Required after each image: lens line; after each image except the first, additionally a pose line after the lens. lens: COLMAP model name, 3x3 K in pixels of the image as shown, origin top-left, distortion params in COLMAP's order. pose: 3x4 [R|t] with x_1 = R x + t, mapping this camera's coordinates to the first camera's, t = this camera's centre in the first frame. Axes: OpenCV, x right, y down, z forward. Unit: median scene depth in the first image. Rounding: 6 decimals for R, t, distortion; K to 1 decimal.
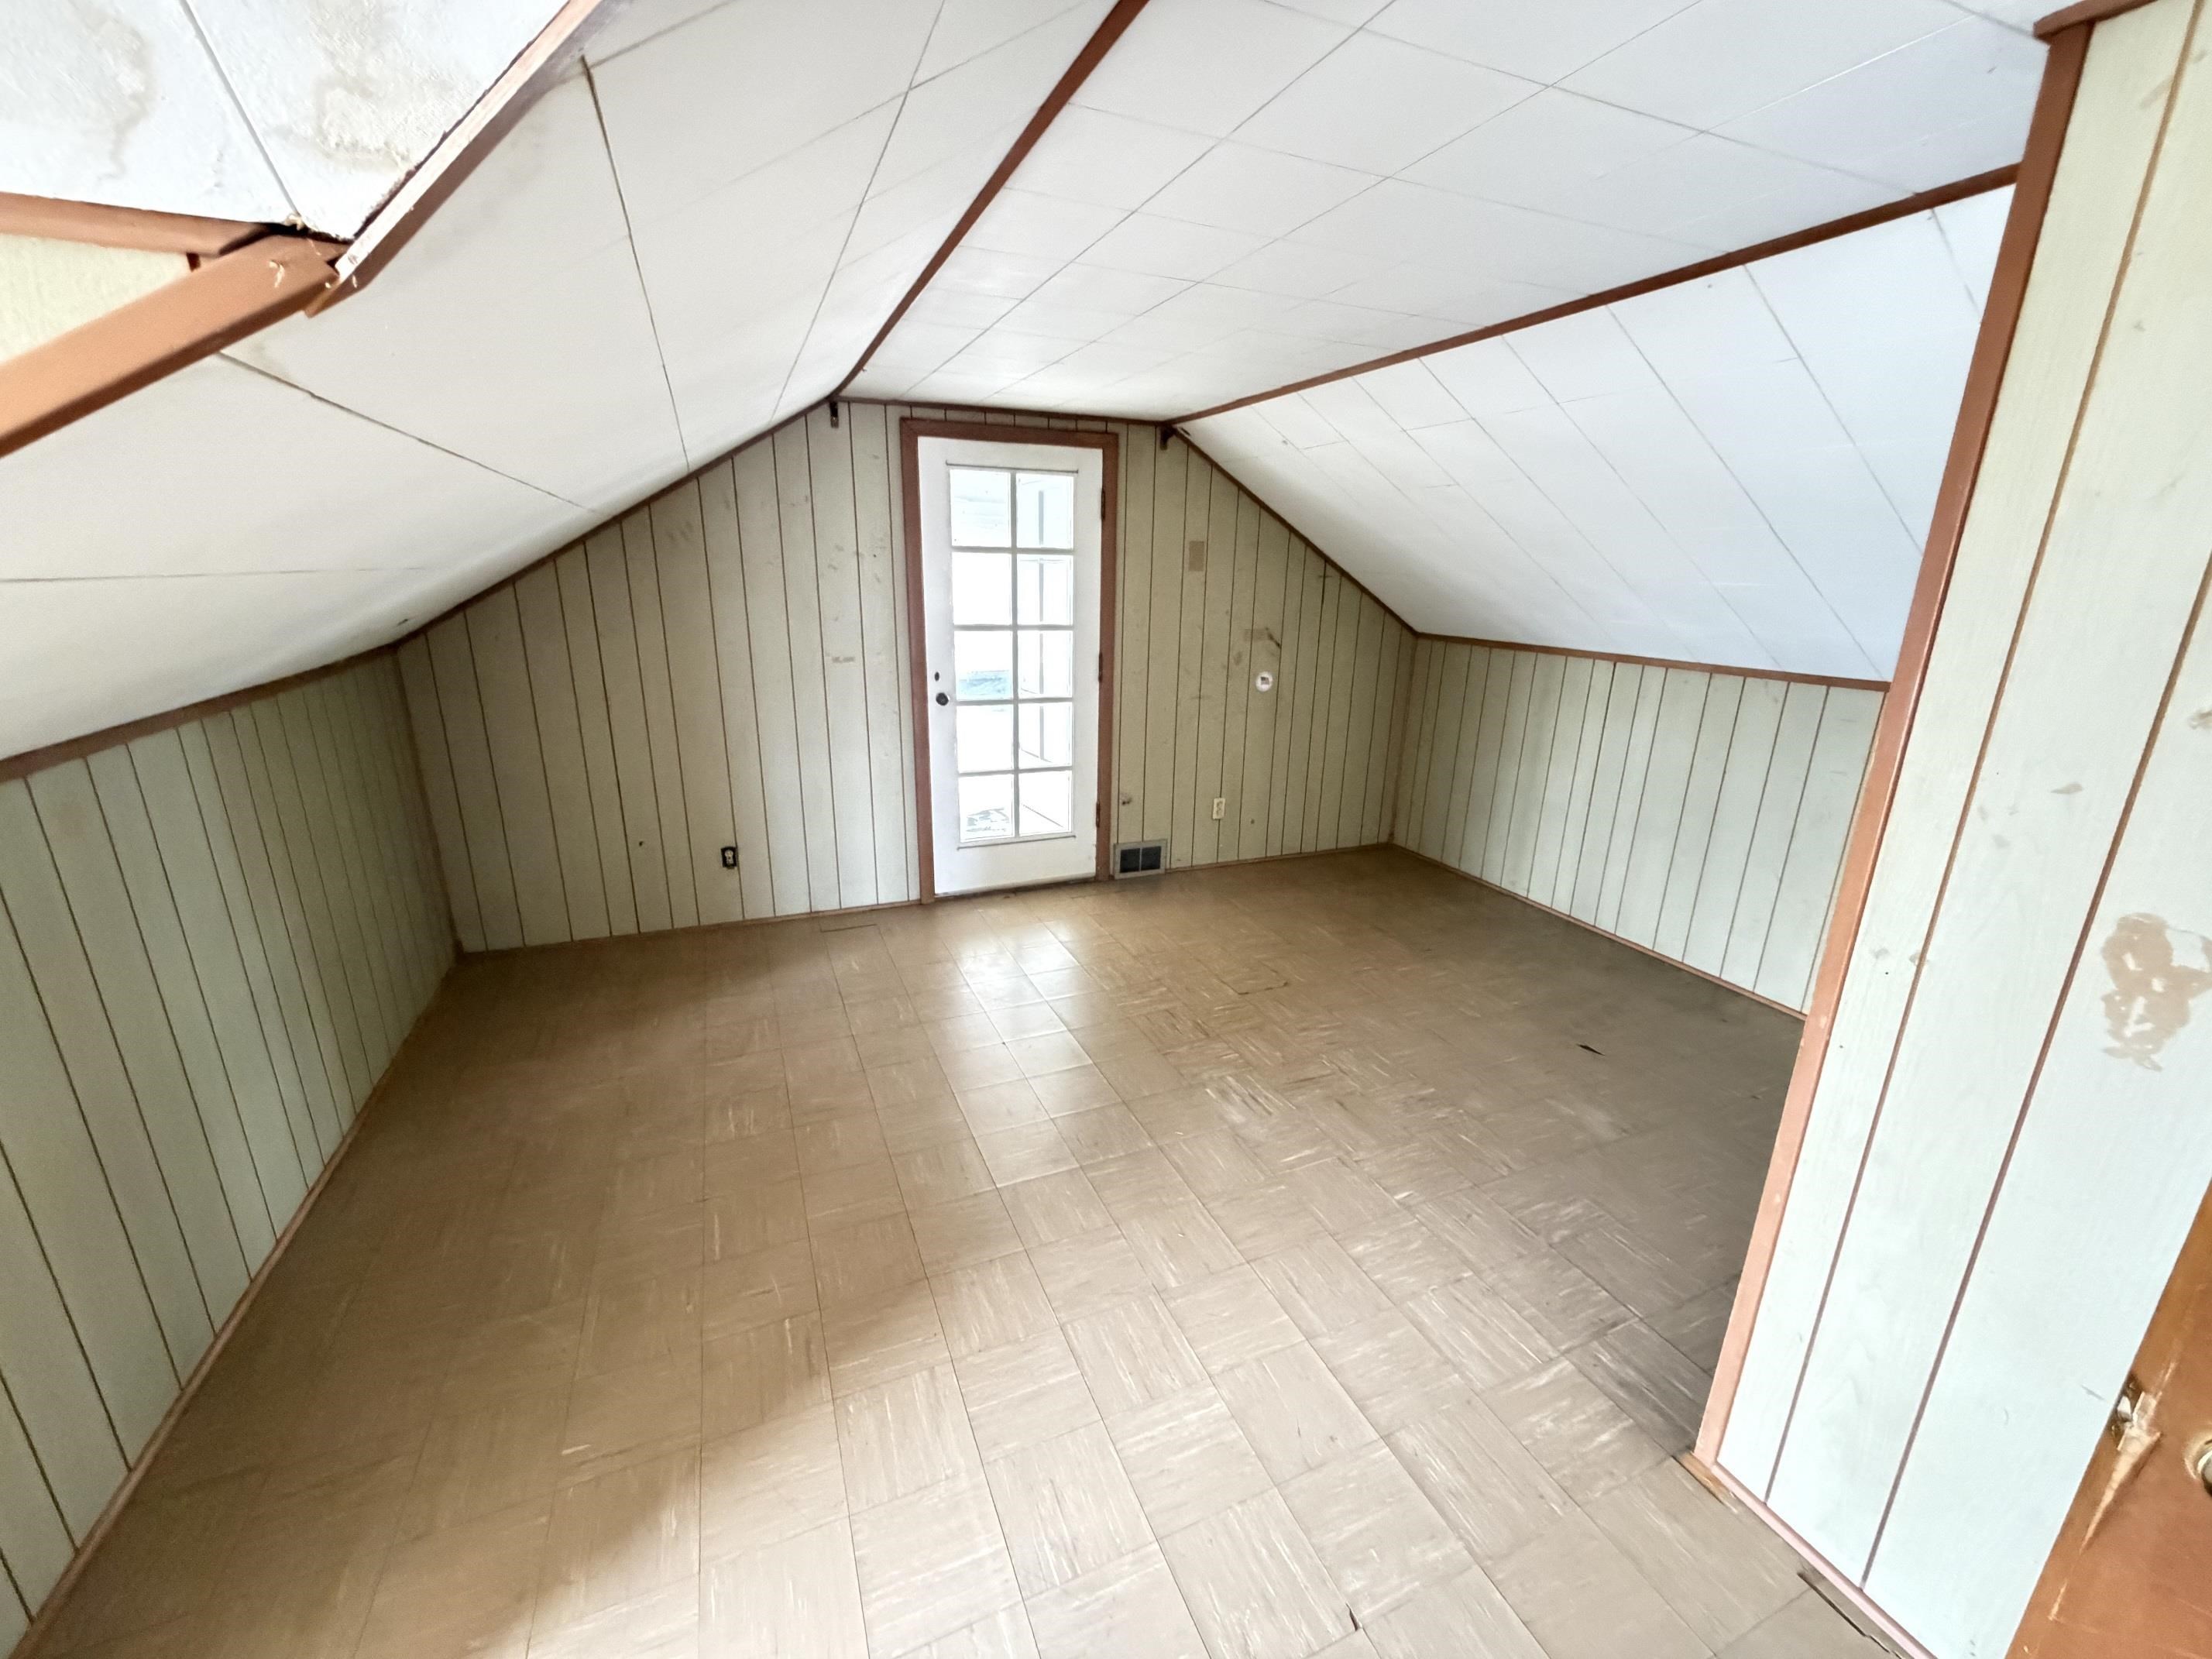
lens RADIAL K [[880.2, 0, 1105.4], [0, 880.2, 830.3], [0, 0, 1]] dist [-0.001477, 0.000312]
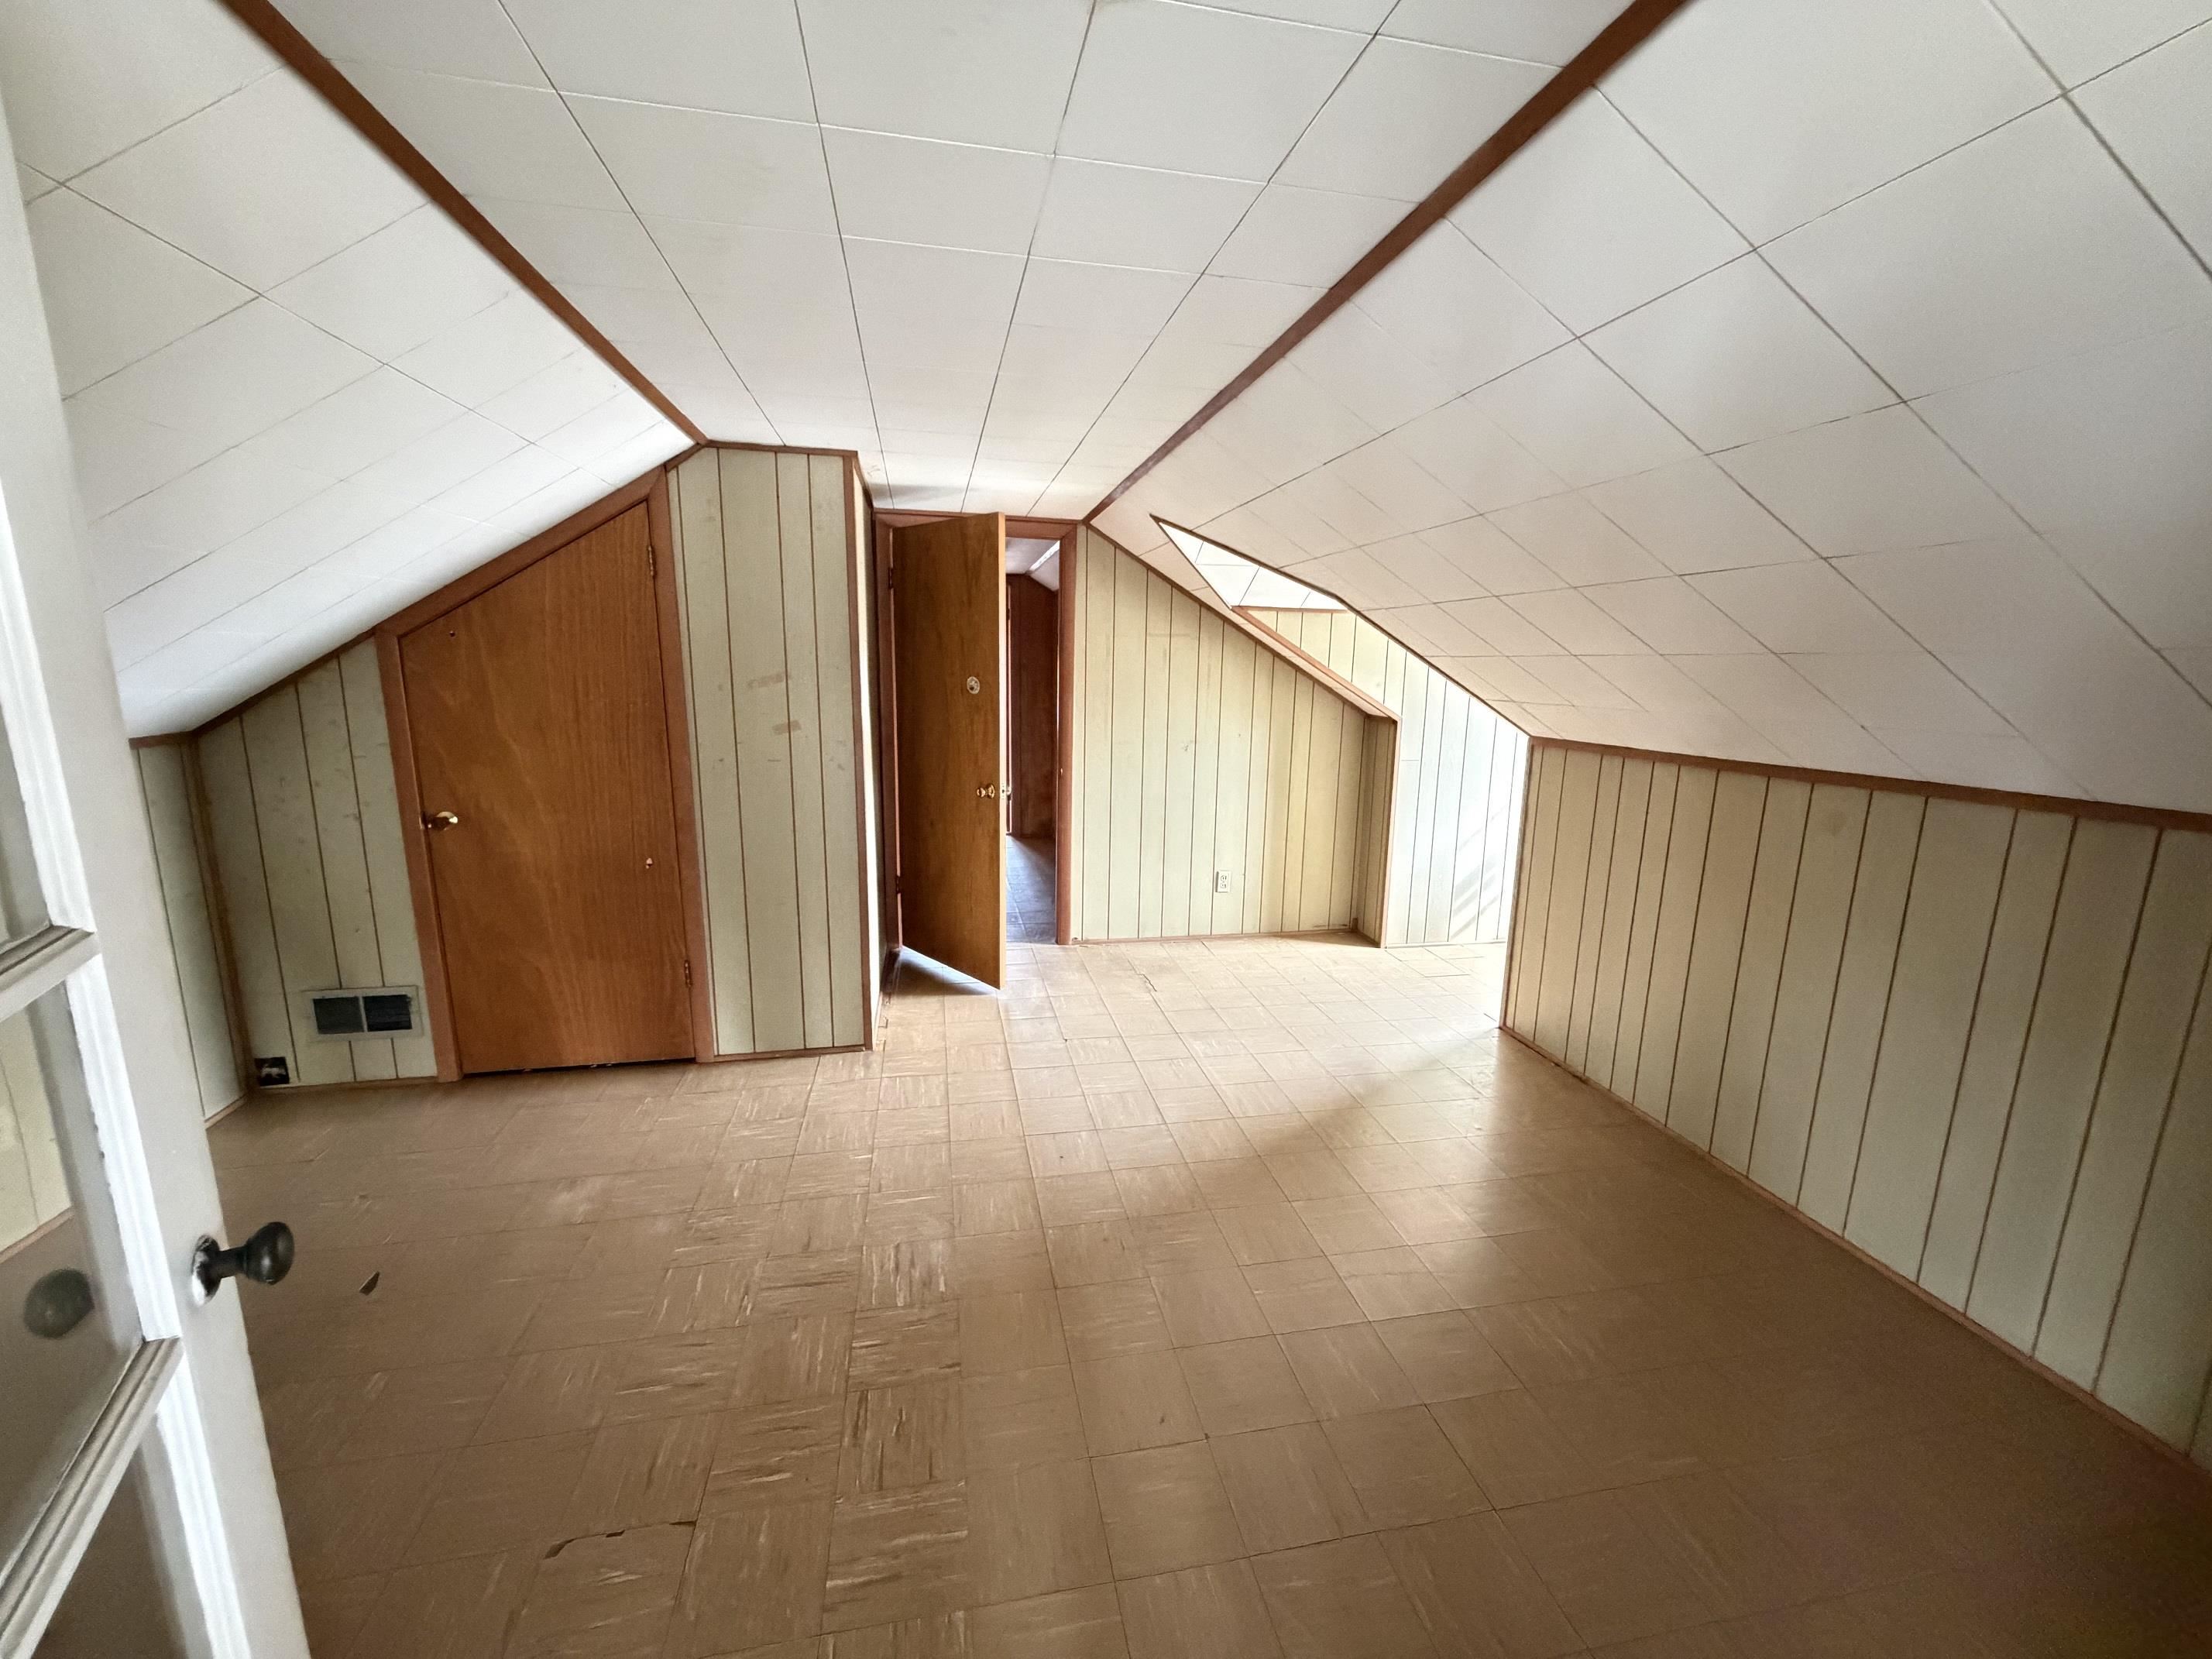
lens RADIAL K [[880.2, 0, 1106.0], [0, 880.2, 829.2], [0, 0, 1]] dist [-0.001477, 0.000312]
pose [[-0.977294, -0.075503, 0.197978, -0.149144], [0.022646, 0.891785, 0.451892, -0.418467], [-0.210673, 0.446115, -0.869826, 1.486835]]
